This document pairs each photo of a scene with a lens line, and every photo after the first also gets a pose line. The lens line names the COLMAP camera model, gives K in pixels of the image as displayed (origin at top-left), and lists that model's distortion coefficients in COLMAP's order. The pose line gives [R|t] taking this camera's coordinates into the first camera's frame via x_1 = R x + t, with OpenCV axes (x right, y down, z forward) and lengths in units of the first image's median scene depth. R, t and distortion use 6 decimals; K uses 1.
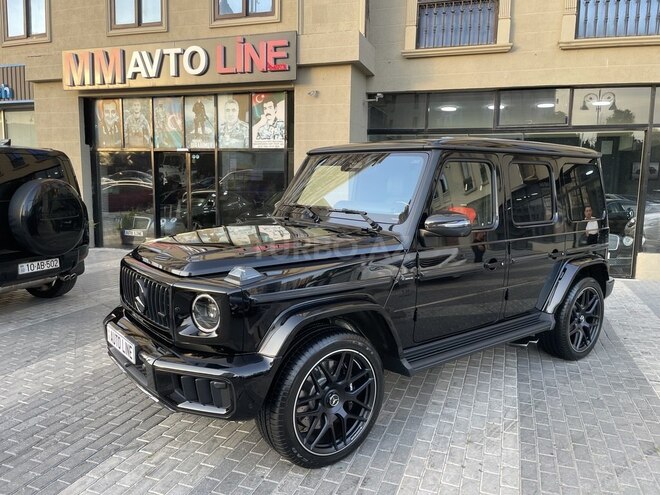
lens RADIAL K [[509.5, 0, 330.0], [0, 509.5, 247.5], [0, 0, 1]] dist [0.083990, -0.129778]
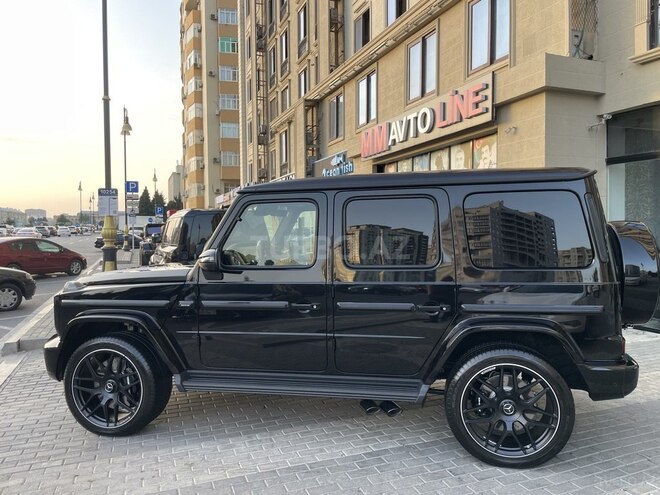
lens RADIAL K [[504.9, 0, 327.6], [0, 504.9, 240.5], [0, 0, 1]] dist [0.077270, -0.110294]
pose [[0.633170, -0.008774, -0.773963, 0.431773], [-0.080217, 0.993807, -0.076892, -0.006280], [0.769845, 0.110771, 0.628545, 0.177005]]
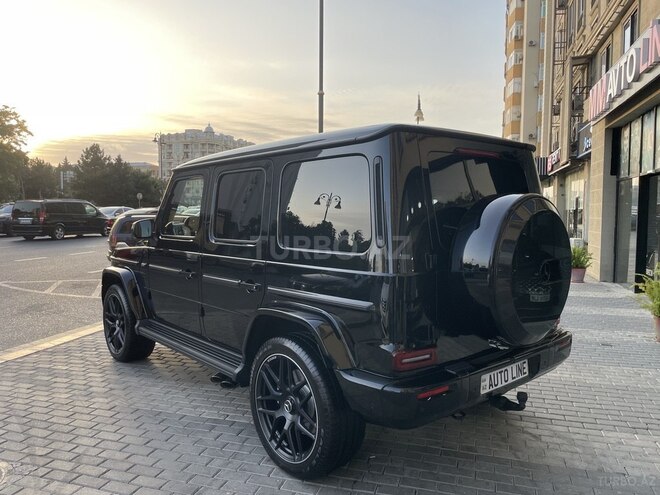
lens RADIAL K [[504.9, 0, 327.6], [0, 504.9, 240.5], [0, 0, 1]] dist [0.077270, -0.110294]
pose [[0.027848, 0.036175, -0.998957, 0.550590], [-0.134232, 0.990429, 0.032124, -0.041661], [0.990559, 0.133197, 0.032437, 0.521831]]
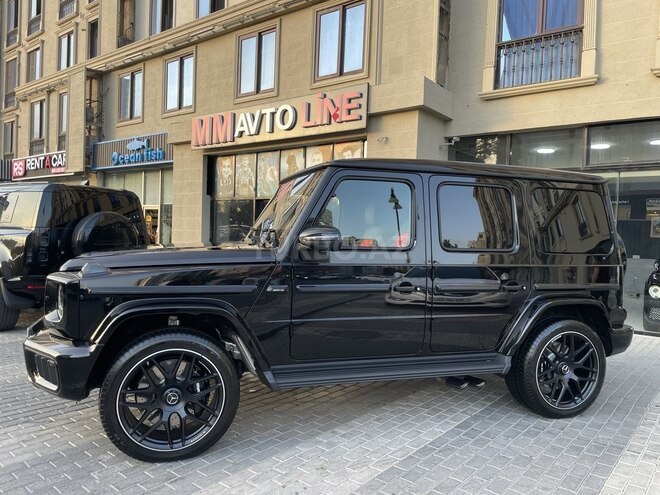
lens RADIAL K [[509.5, 0, 330.0], [0, 509.5, 247.5], [0, 0, 1]] dist [0.083990, -0.129778]
pose [[0.940552, 0.021024, -0.338999, 0.203160], [-0.060780, 0.992390, -0.107090, 0.027690], [0.334168, 0.121328, 0.934672, 0.031270]]
